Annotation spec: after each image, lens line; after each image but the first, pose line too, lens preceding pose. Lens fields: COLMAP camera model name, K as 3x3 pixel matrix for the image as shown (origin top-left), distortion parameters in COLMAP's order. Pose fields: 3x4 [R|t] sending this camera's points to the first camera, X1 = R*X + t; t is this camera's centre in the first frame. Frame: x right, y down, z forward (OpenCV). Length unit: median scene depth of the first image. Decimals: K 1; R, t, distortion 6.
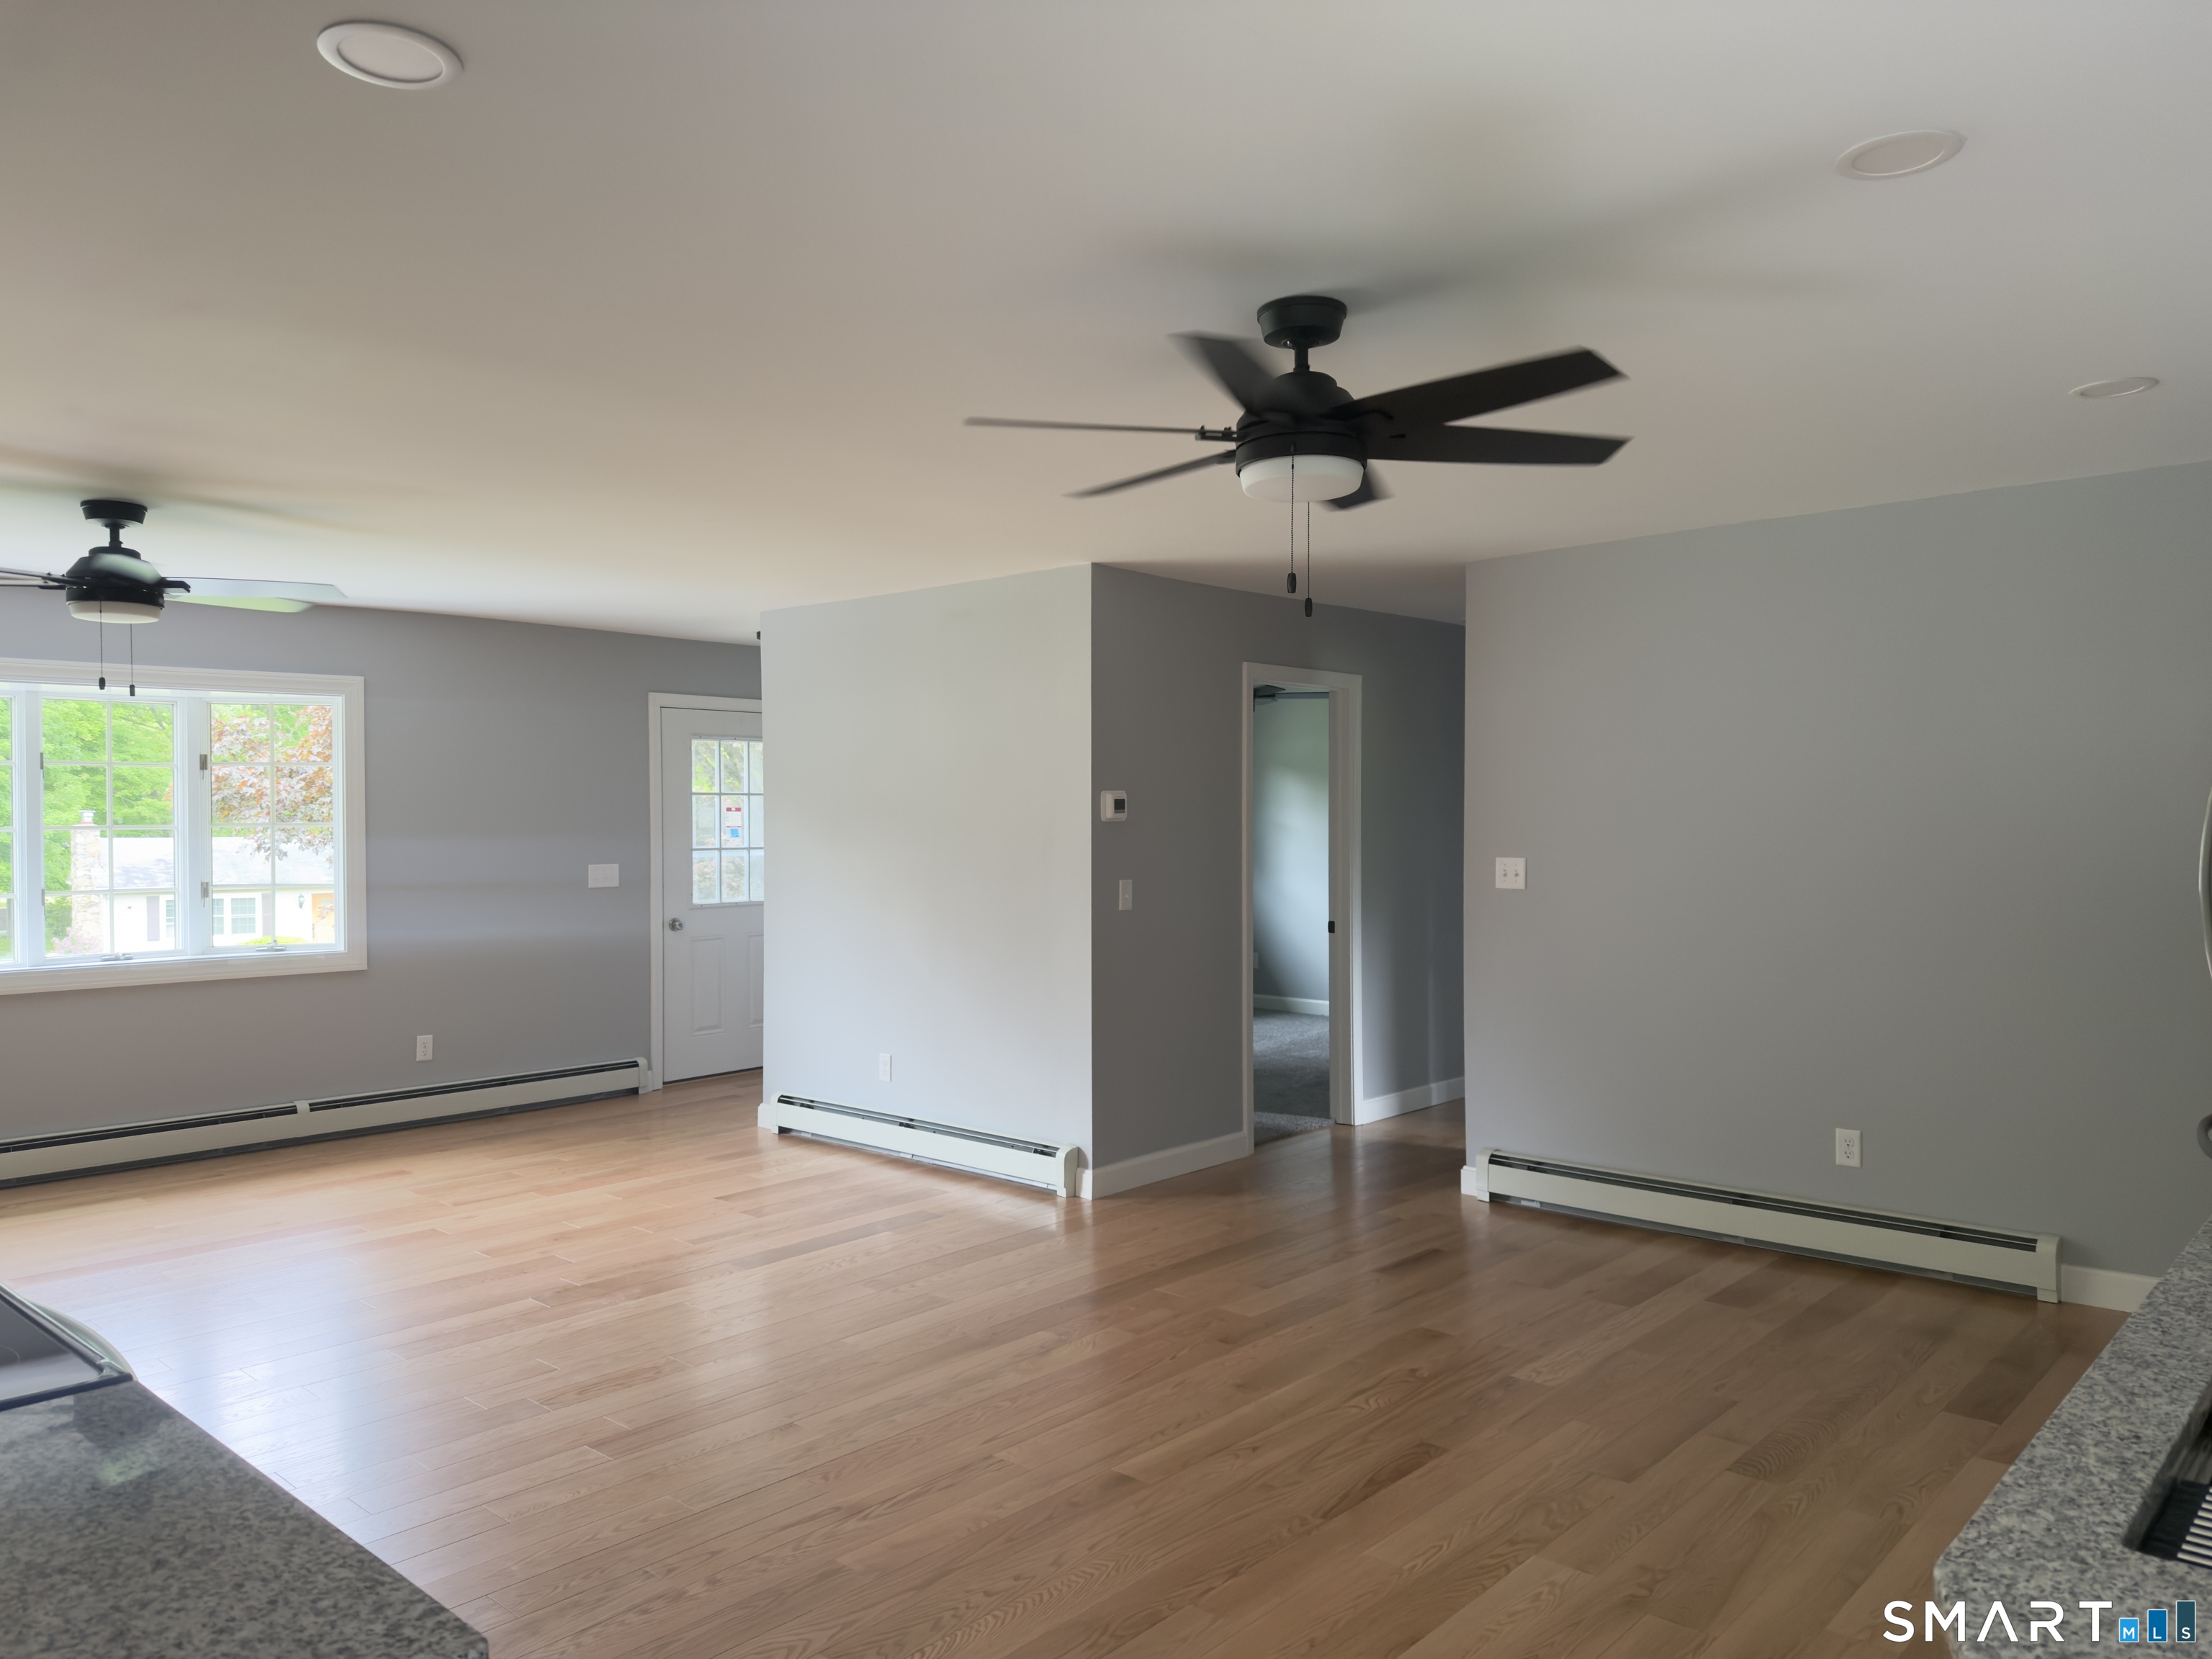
lens RADIAL K [[1540.7, 0, 1106.0], [0, 1540.7, 829.5], [0, 0, 1]] dist [0.077449, -0.090478]
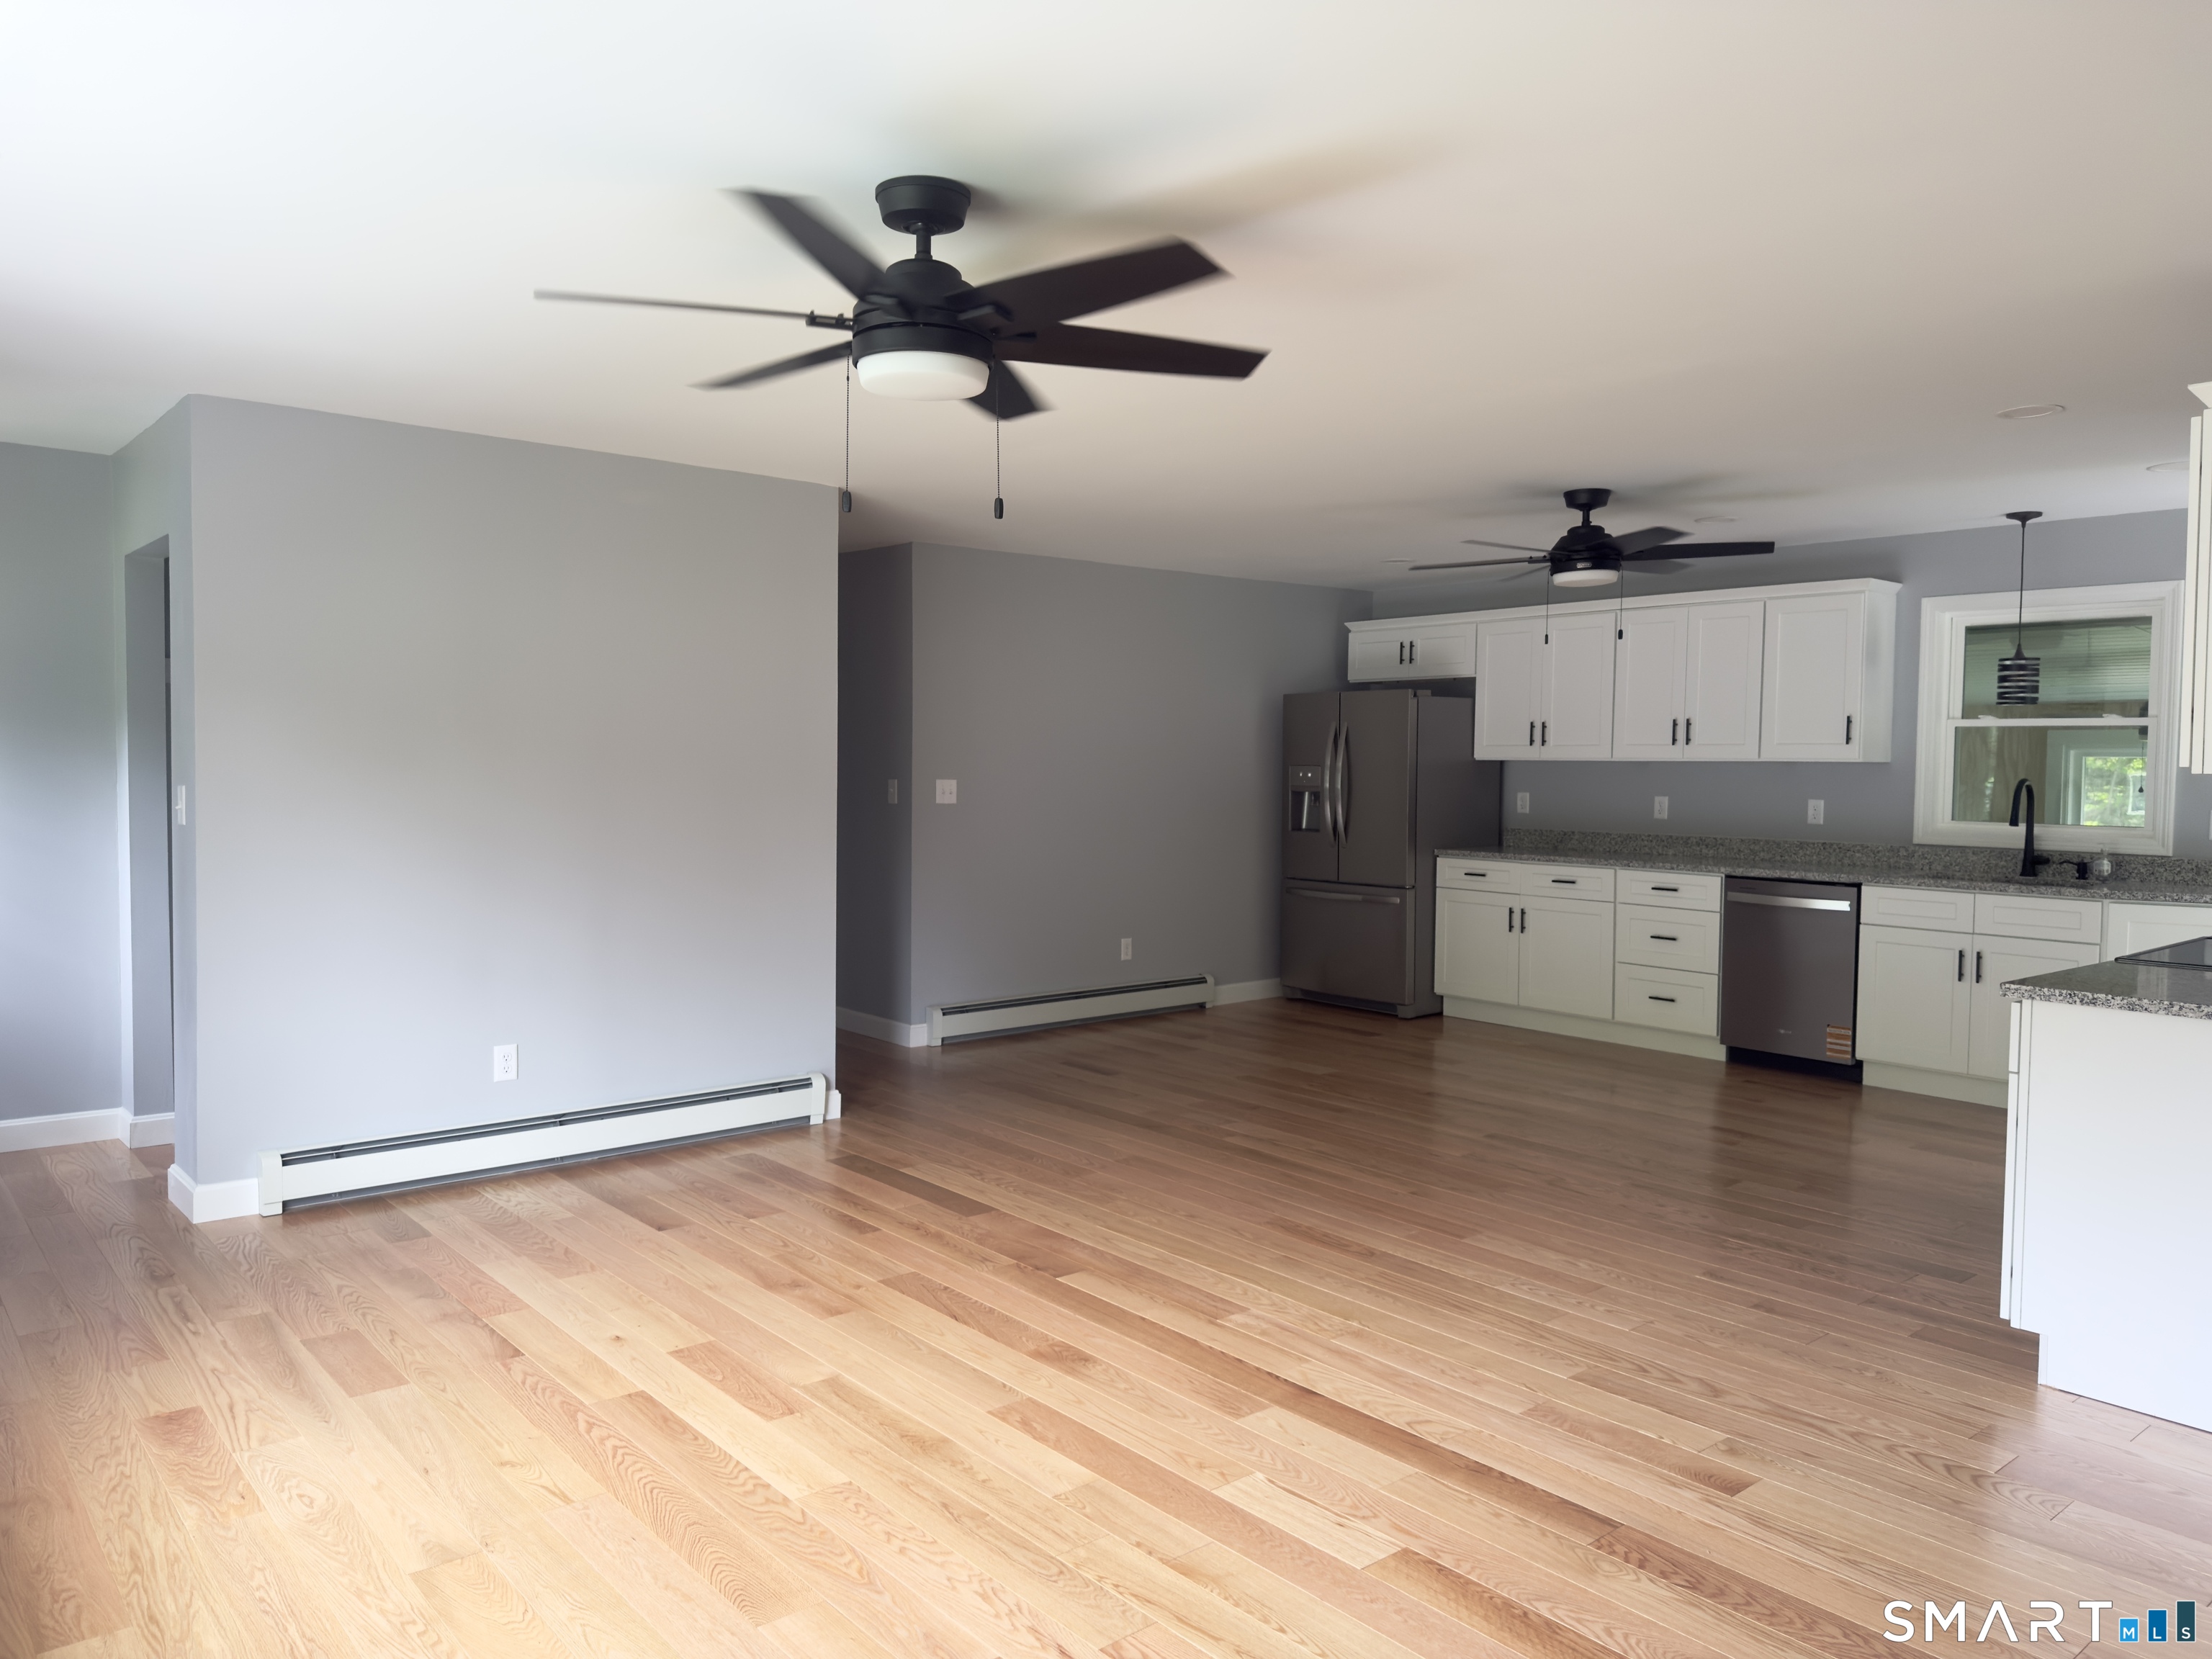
lens RADIAL K [[1545.4, 0, 1118.3], [0, 1545.4, 832.6], [0, 0, 1]] dist [0.061195, -0.074516]
pose [[0.127370, -0.041614, 0.990982, -1.235208], [-0.004176, 0.999088, 0.042491, 0.008785], [-0.991846, -0.009551, 0.127080, 0.857186]]
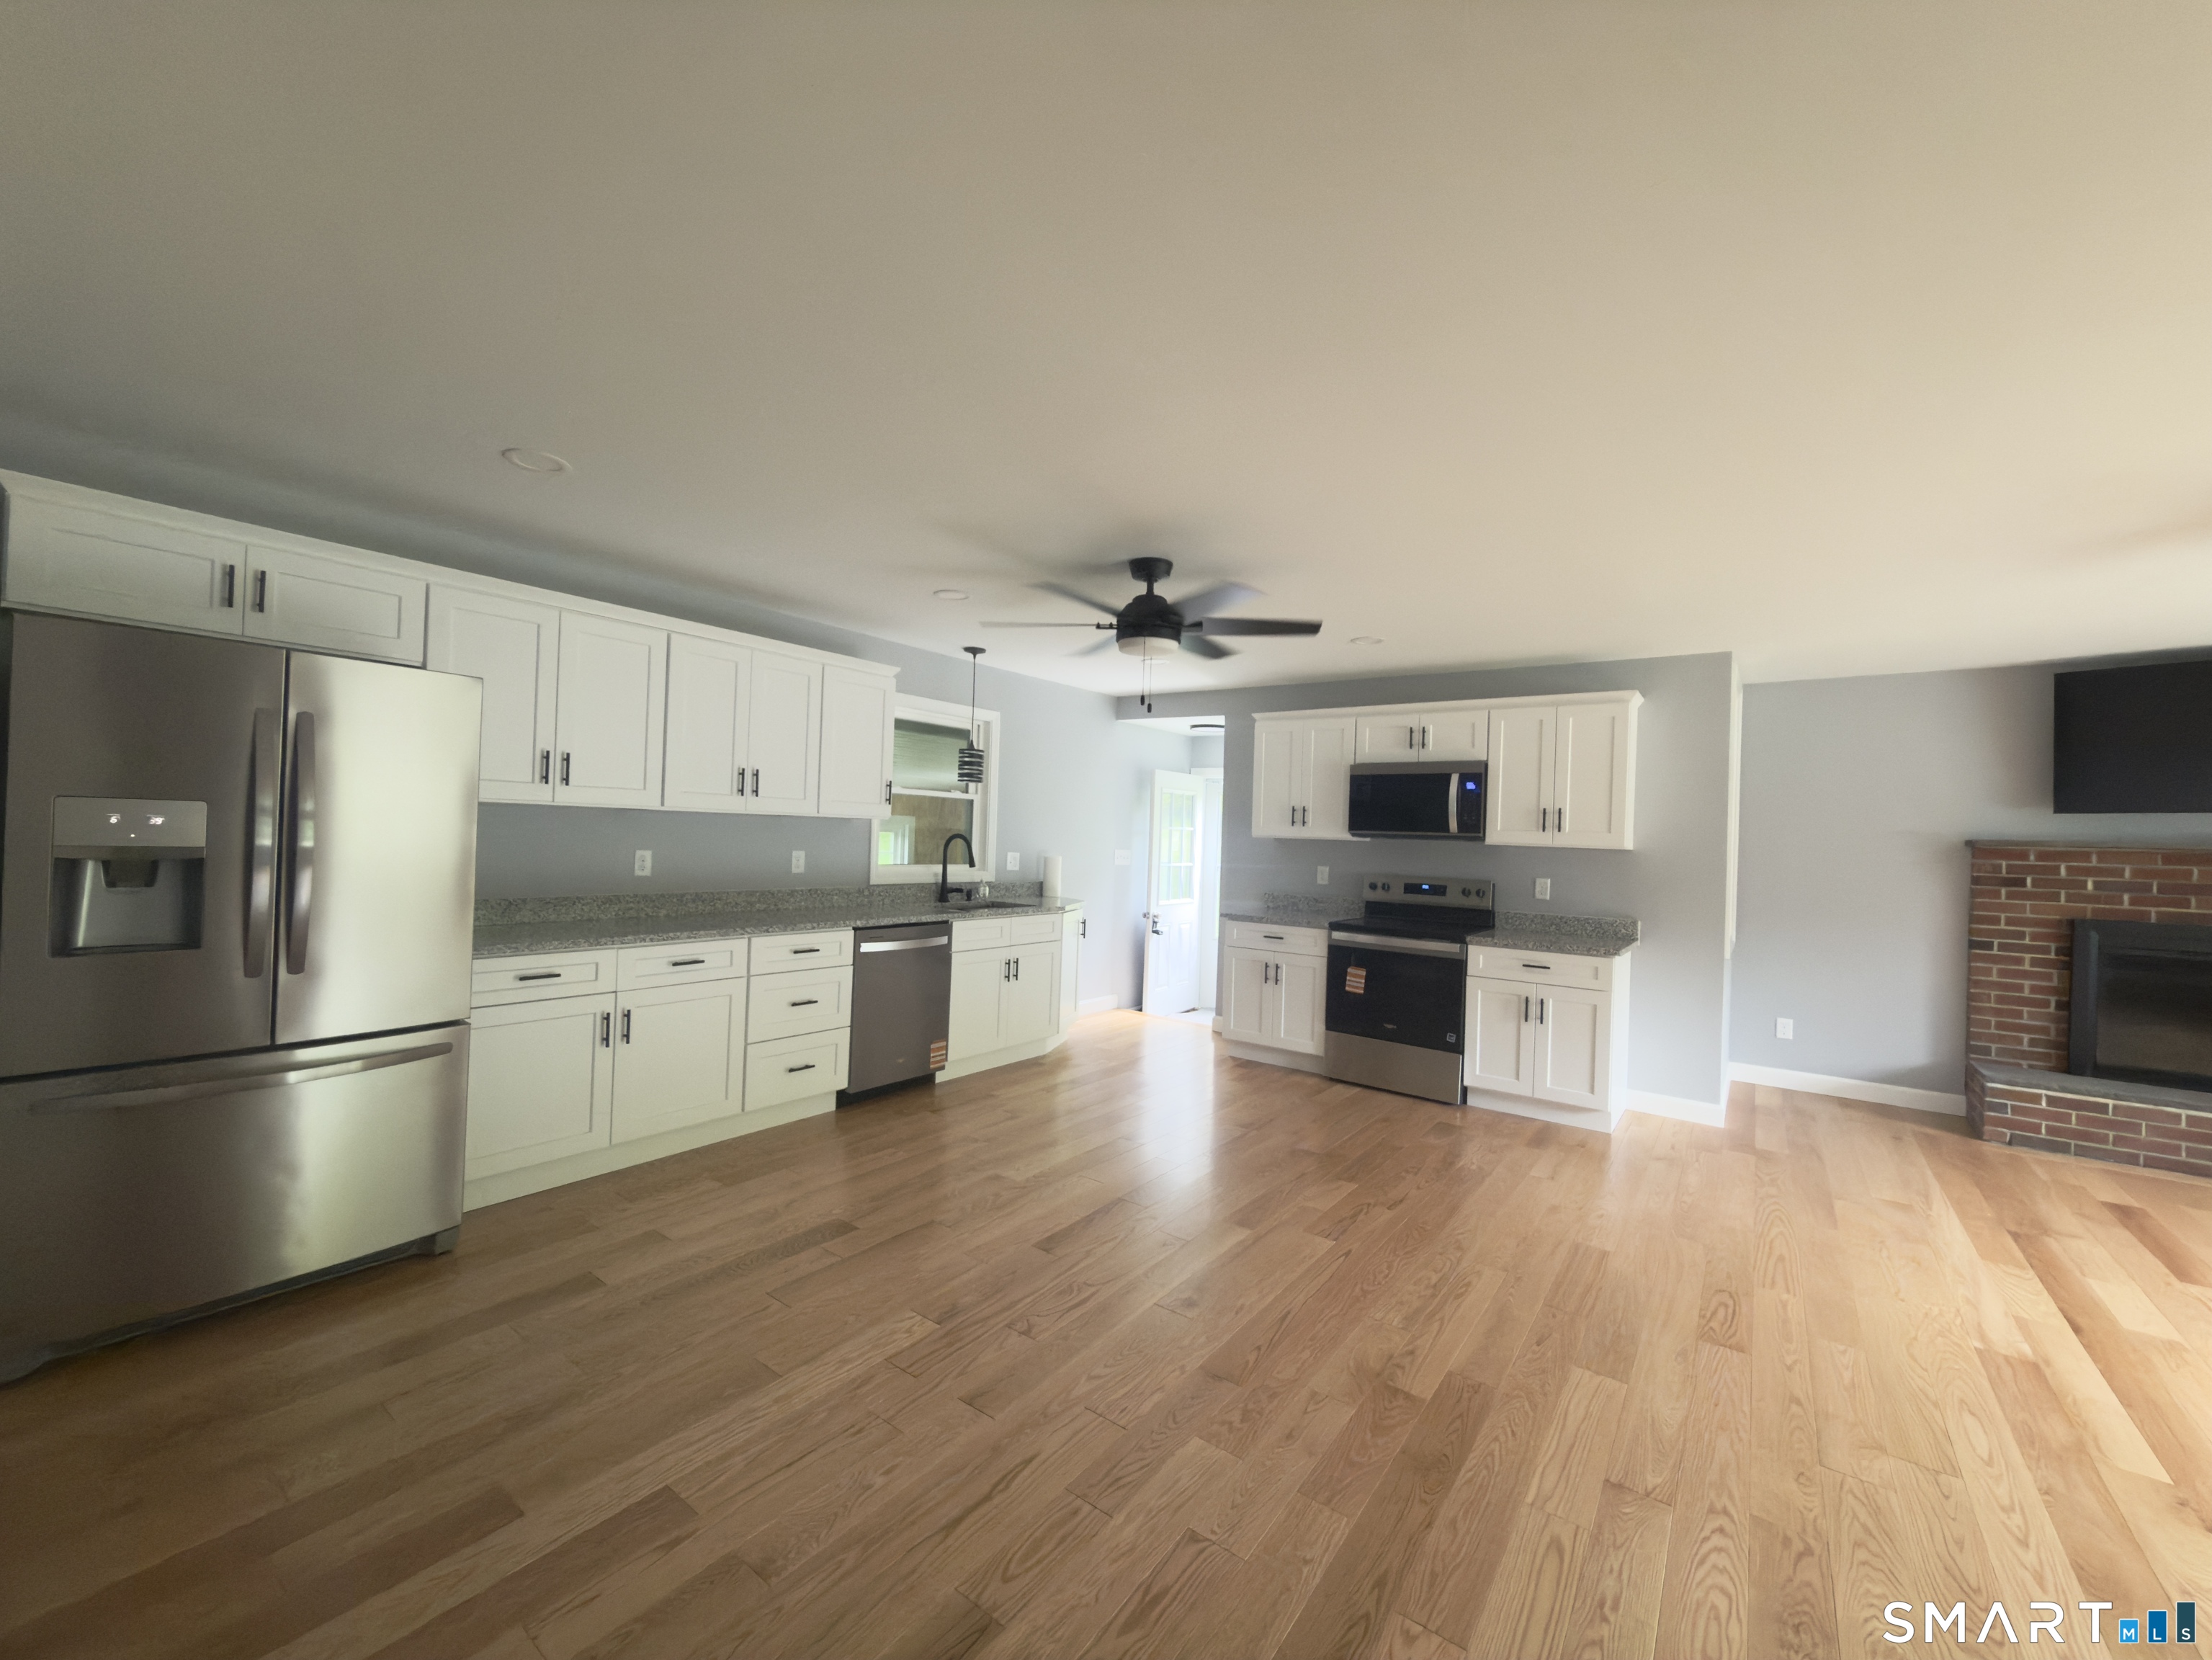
lens RADIAL K [[881.0, 0, 1108.6], [0, 881.0, 829.8], [0, 0, 1]] dist [0.000480, 0.000243]
pose [[-0.994216, -0.031158, -0.102782, 0.184540], [-0.031227, 0.999512, -0.000942, 0.006807], [0.102761, 0.002273, -0.994703, 1.366424]]
